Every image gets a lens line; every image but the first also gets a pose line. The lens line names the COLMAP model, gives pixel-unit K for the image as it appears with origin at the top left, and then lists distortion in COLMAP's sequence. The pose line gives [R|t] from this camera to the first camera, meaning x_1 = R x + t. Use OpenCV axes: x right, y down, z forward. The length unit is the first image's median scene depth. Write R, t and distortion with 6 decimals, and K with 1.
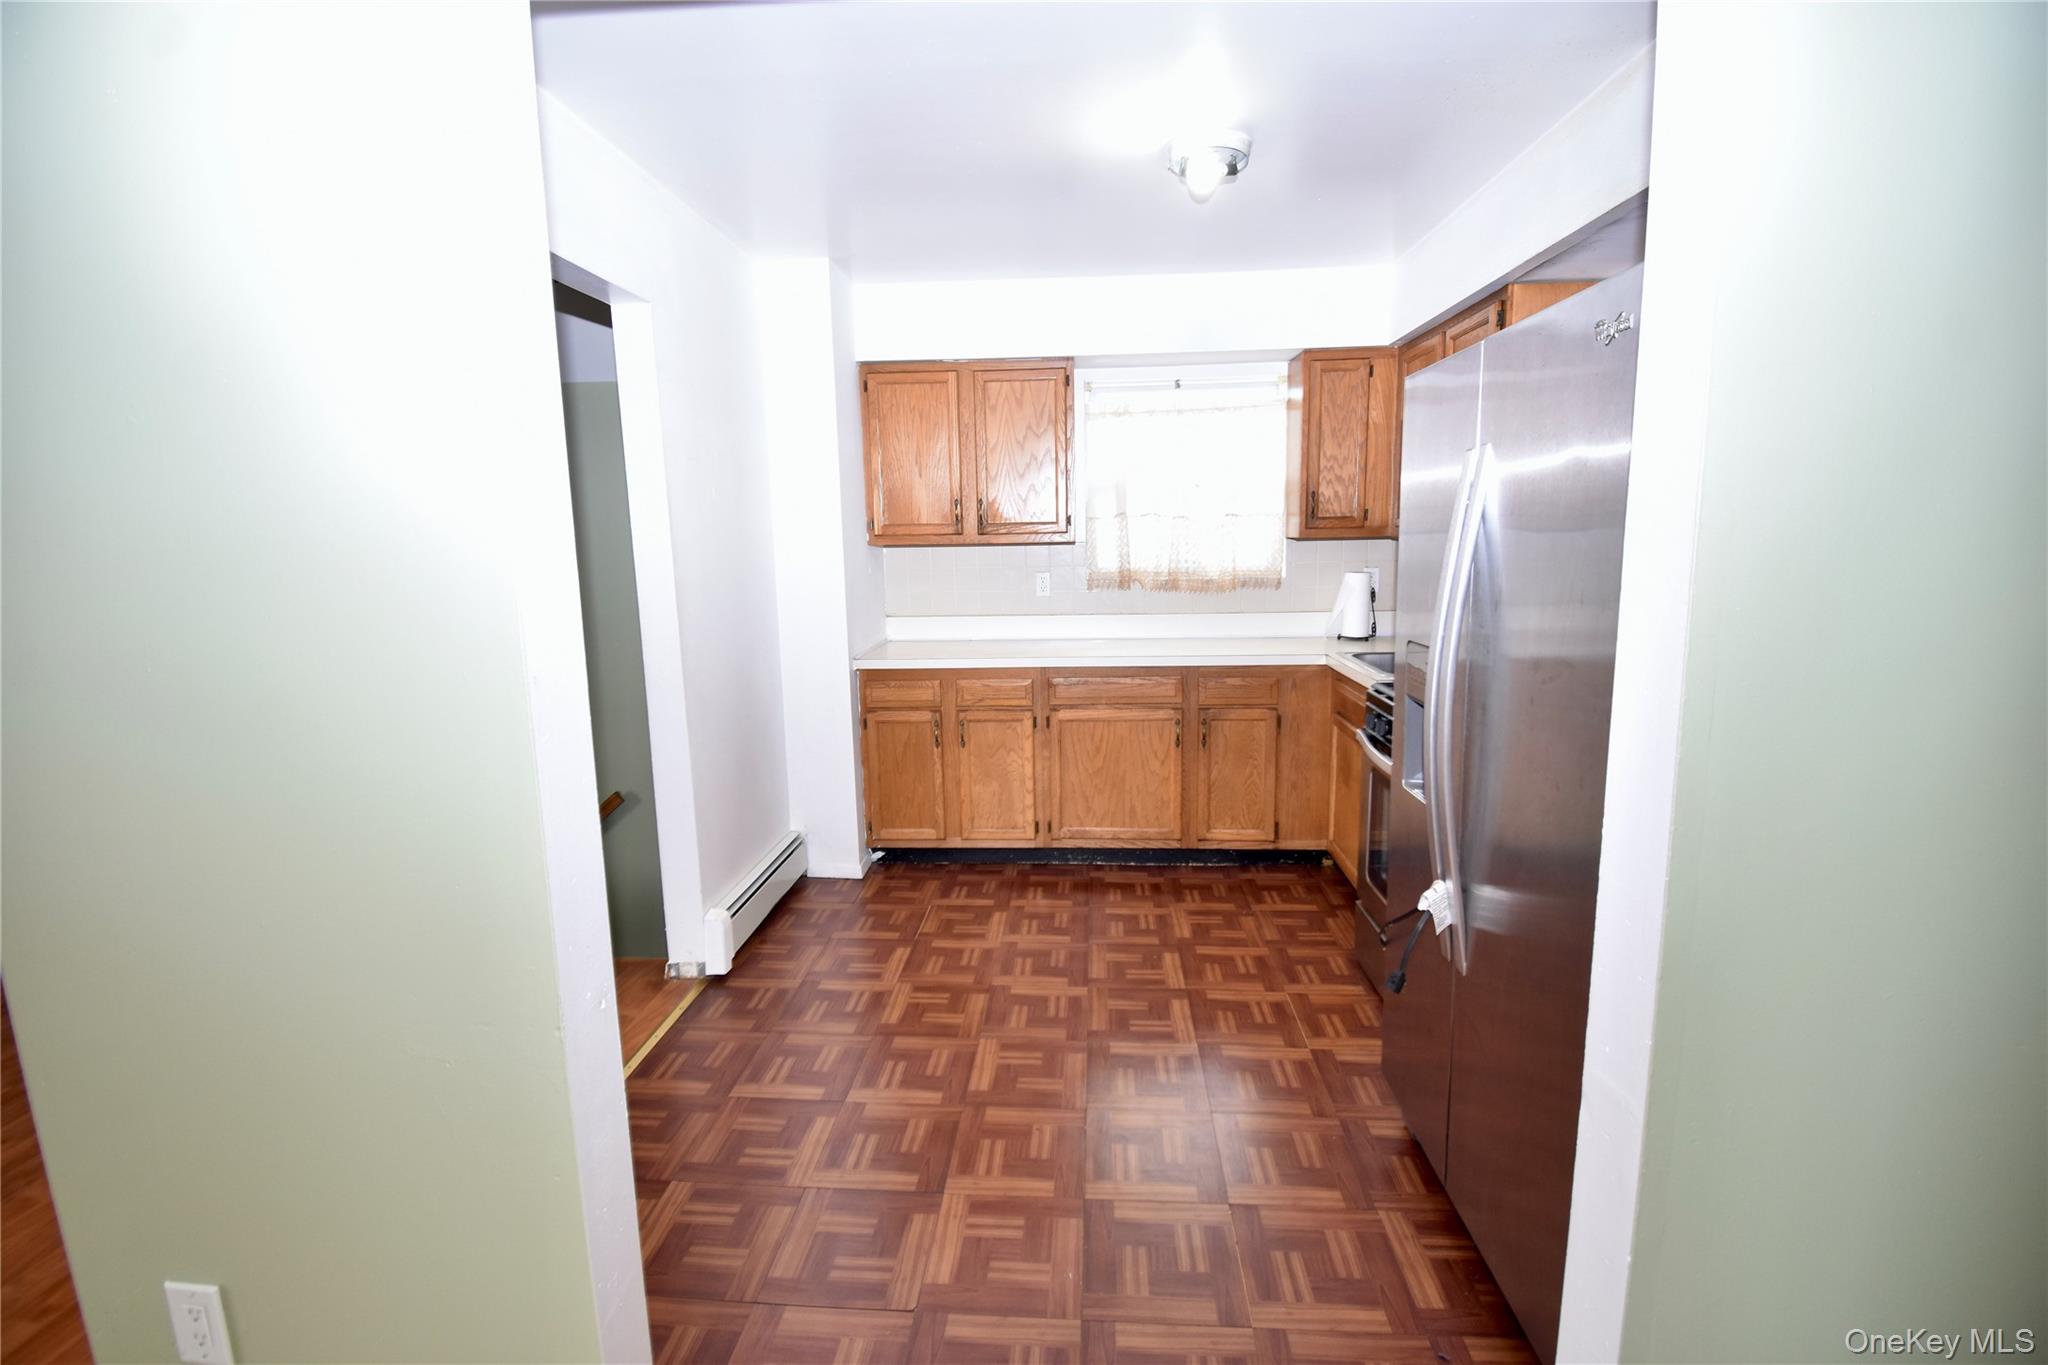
lens RADIAL K [[914.5, 0, 1032.7], [0, 914.5, 685.2], [0, 0, 1]] dist [-0.001512, -0.012274]
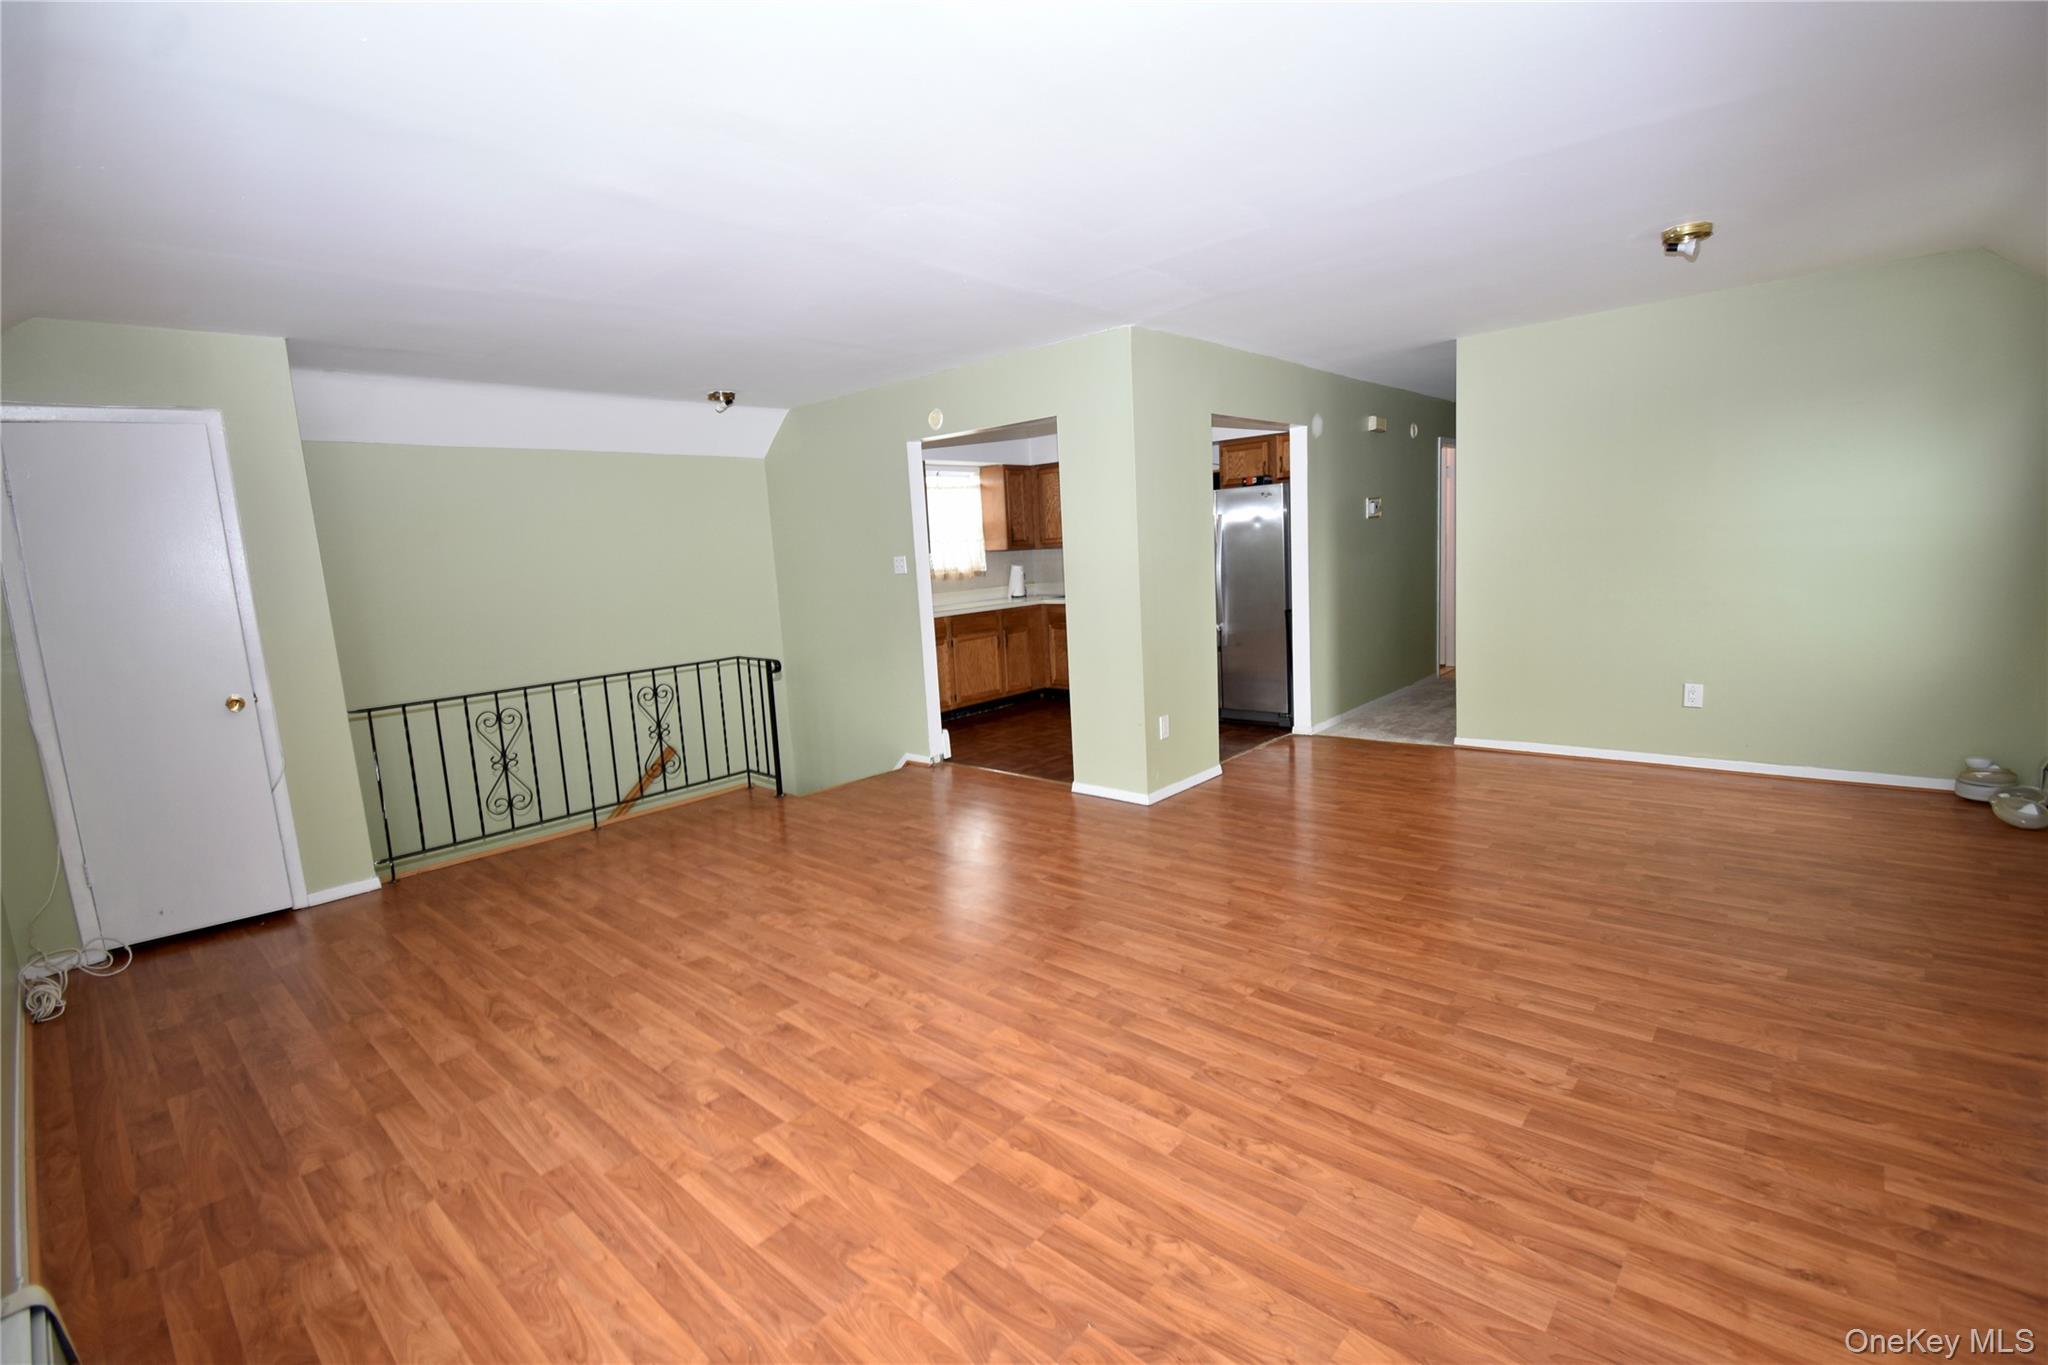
lens RADIAL K [[914.5, 0, 1018.8], [0, 914.5, 676.5], [0, 0, 1]] dist [-0.001512, -0.012274]
pose [[0.606348, -0.129030, 0.784661, -1.745787], [0.175475, 0.984134, 0.026233, 0.099434], [-0.775597, 0.121782, 0.619369, -0.392566]]
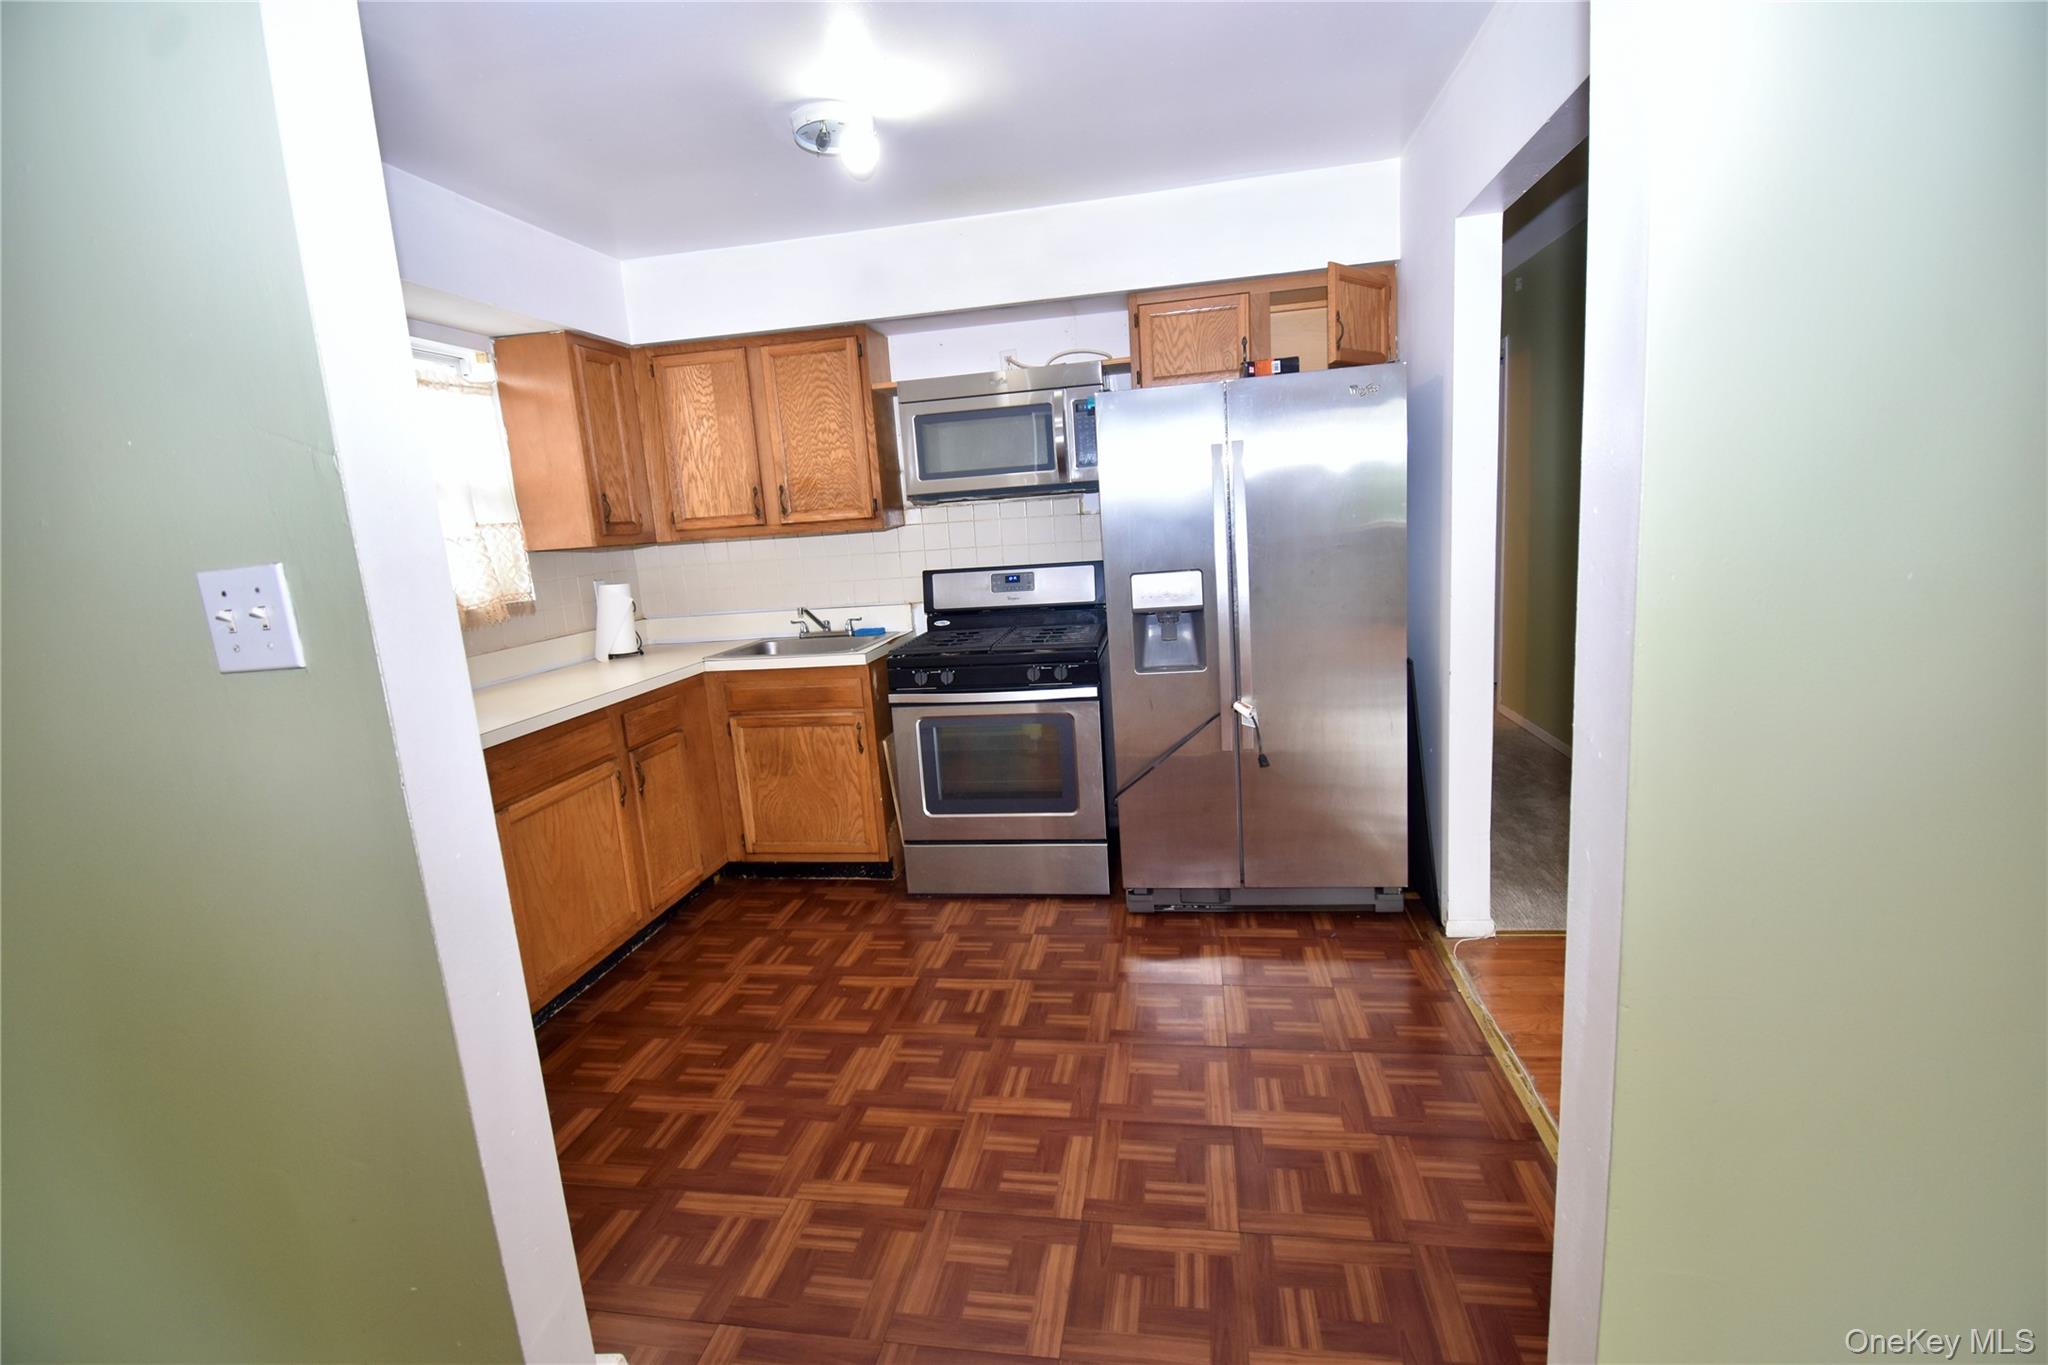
lens RADIAL K [[914.5, 0, 1024.1], [0, 914.5, 678.1], [0, 0, 1]] dist [-0.001512, -0.012274]
pose [[0.091085, -0.164103, 0.982229, -0.675576], [0.232996, 0.962464, 0.139194, -0.081101], [-0.968203, 0.216177, 0.125901, 0.640237]]
